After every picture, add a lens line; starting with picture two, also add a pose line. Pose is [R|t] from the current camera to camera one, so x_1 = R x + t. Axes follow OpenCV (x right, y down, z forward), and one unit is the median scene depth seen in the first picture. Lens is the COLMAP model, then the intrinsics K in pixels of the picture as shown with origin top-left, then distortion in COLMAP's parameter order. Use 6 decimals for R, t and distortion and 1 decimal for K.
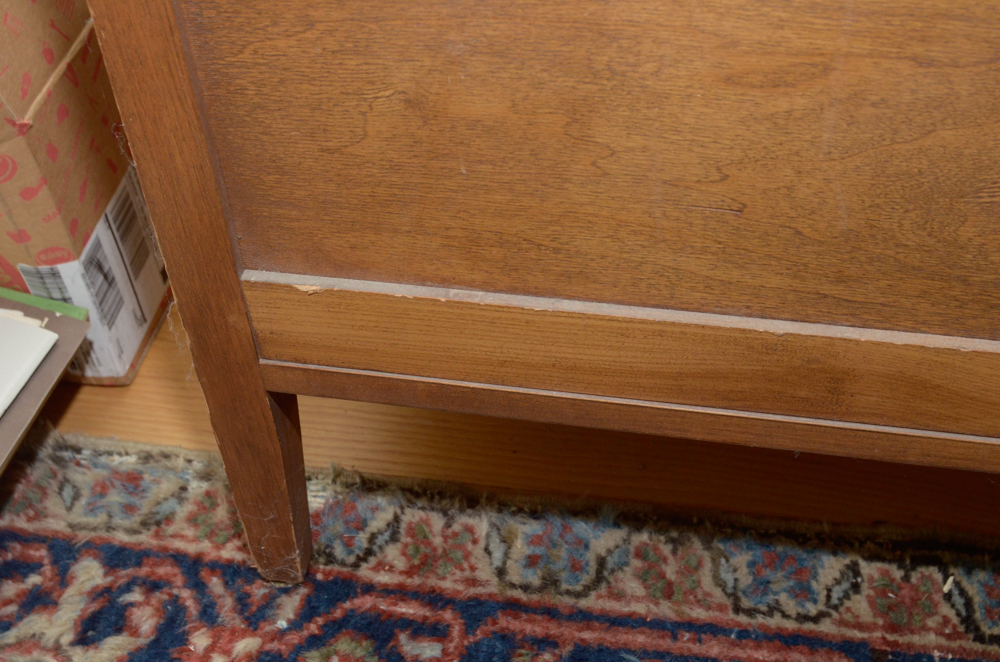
lens RADIAL K [[1429.0, 0, 500.0], [0, 1429.0, 331.0], [0, 0, 1]] dist [-0.014954, 0.140519]
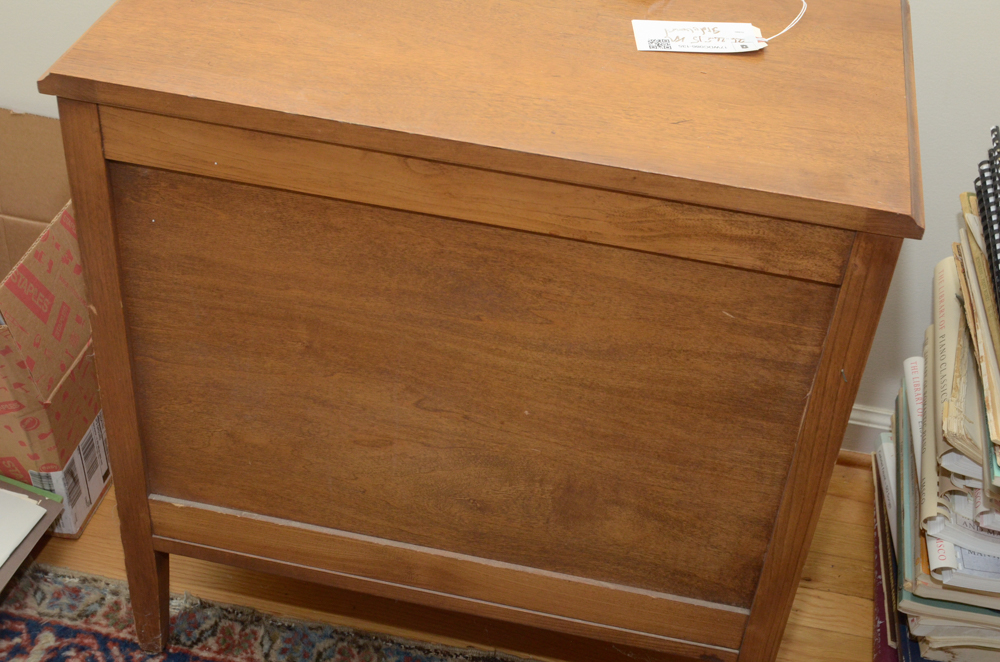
lens RADIAL K [[1429.0, 0, 500.0], [0, 1429.0, 331.0], [0, 0, 1]] dist [-0.014954, 0.140519]
pose [[0.993743, 0.095956, 0.057168, 0.157937], [-0.088328, 0.988390, -0.123622, -0.051205], [-0.068367, 0.117799, 0.990681, -0.954814]]
